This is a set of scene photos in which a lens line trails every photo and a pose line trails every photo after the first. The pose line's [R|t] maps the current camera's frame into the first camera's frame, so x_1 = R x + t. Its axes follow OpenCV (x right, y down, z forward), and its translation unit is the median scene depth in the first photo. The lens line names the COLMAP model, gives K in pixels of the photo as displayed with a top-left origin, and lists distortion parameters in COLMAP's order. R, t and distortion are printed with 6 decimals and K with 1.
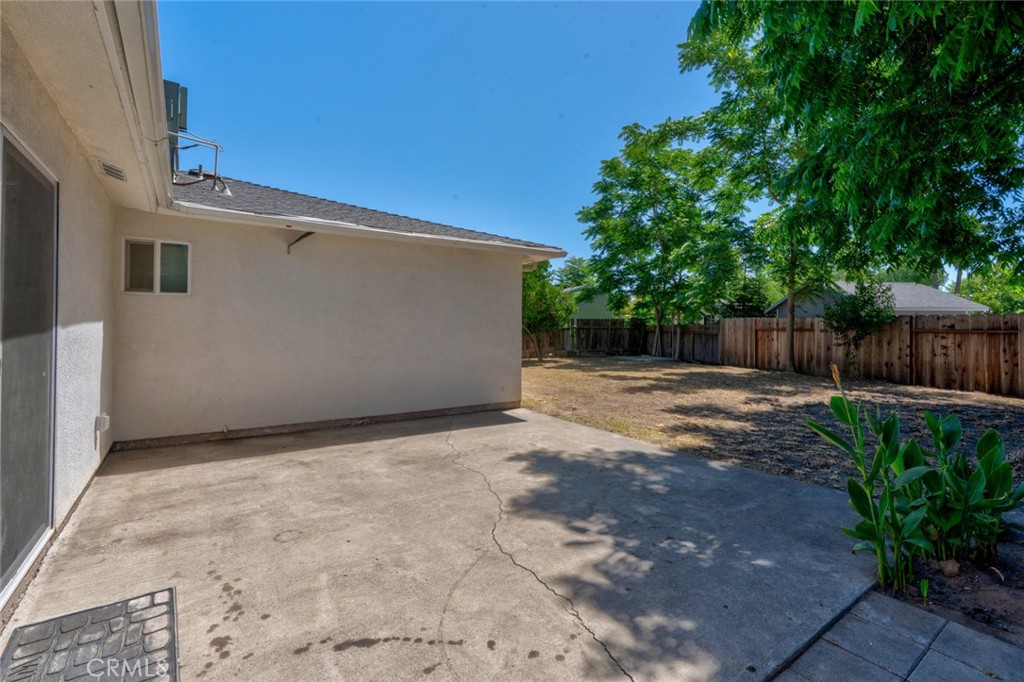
lens RADIAL K [[464.8, 0, 521.4], [0, 464.8, 330.4], [0, 0, 1]] dist [-0.010315, 0.003782]
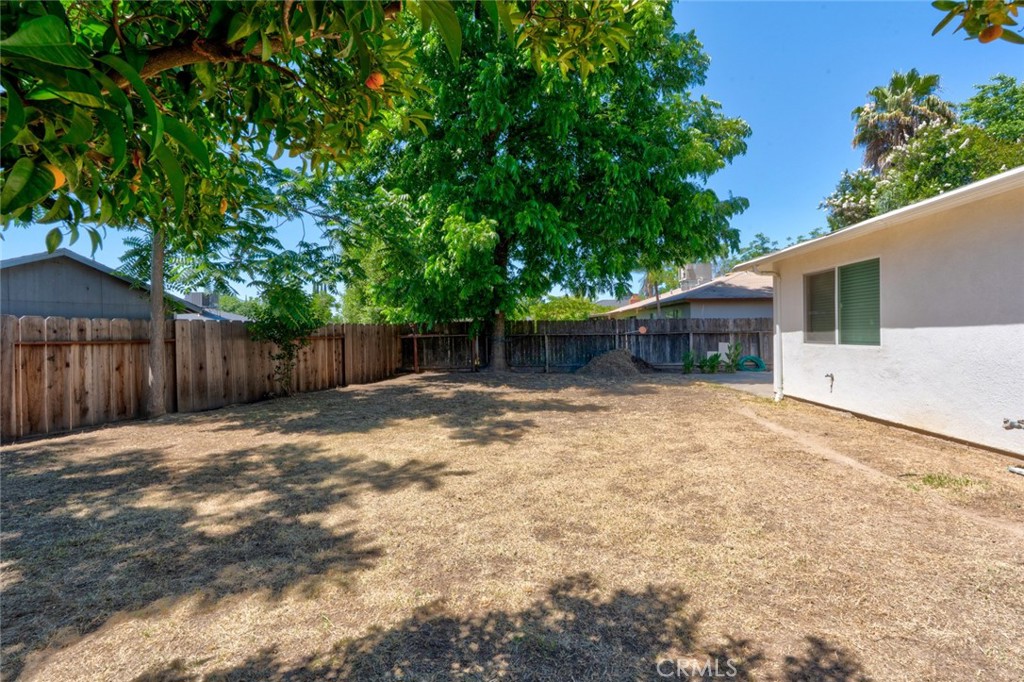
lens RADIAL K [[464.8, 0, 515.1], [0, 464.8, 337.3], [0, 0, 1]] dist [-0.010315, 0.003782]
pose [[-0.784533, 0.002964, 0.620080, -0.091498], [0.017821, 0.999683, 0.017768, -0.007331], [-0.619831, 0.024990, -0.784338, 1.015315]]
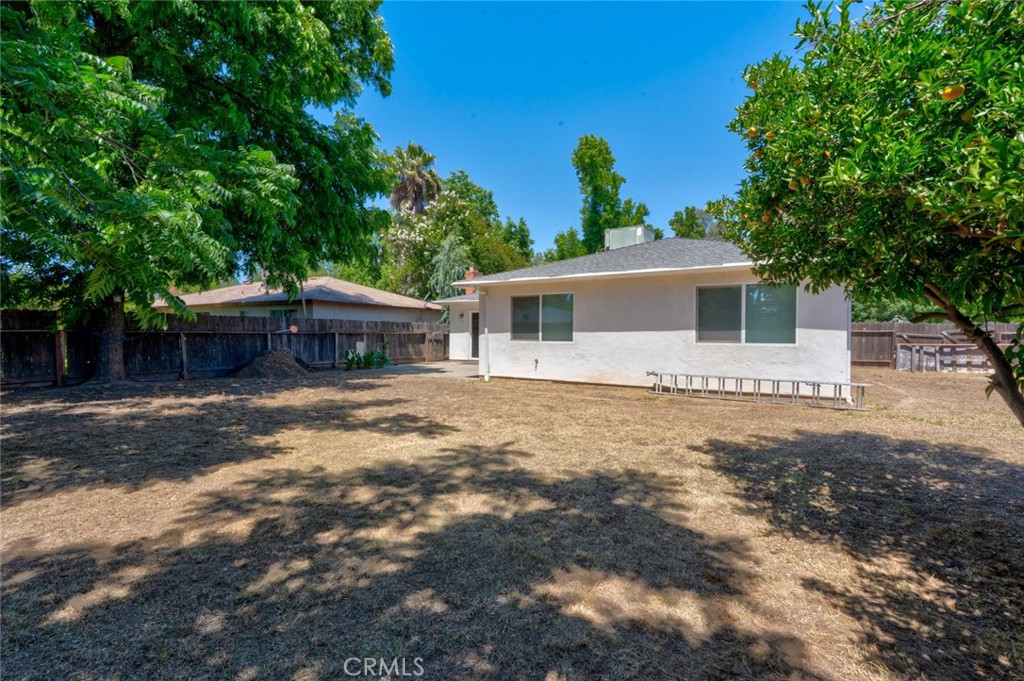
lens RADIAL K [[464.8, 0, 519.8], [0, 464.8, 338.8], [0, 0, 1]] dist [-0.010315, 0.003782]
pose [[-0.923206, -0.002035, -0.384300, 0.218385], [-0.011215, 0.999703, 0.021650, -0.006805], [0.384141, 0.024297, -0.922955, 1.135073]]
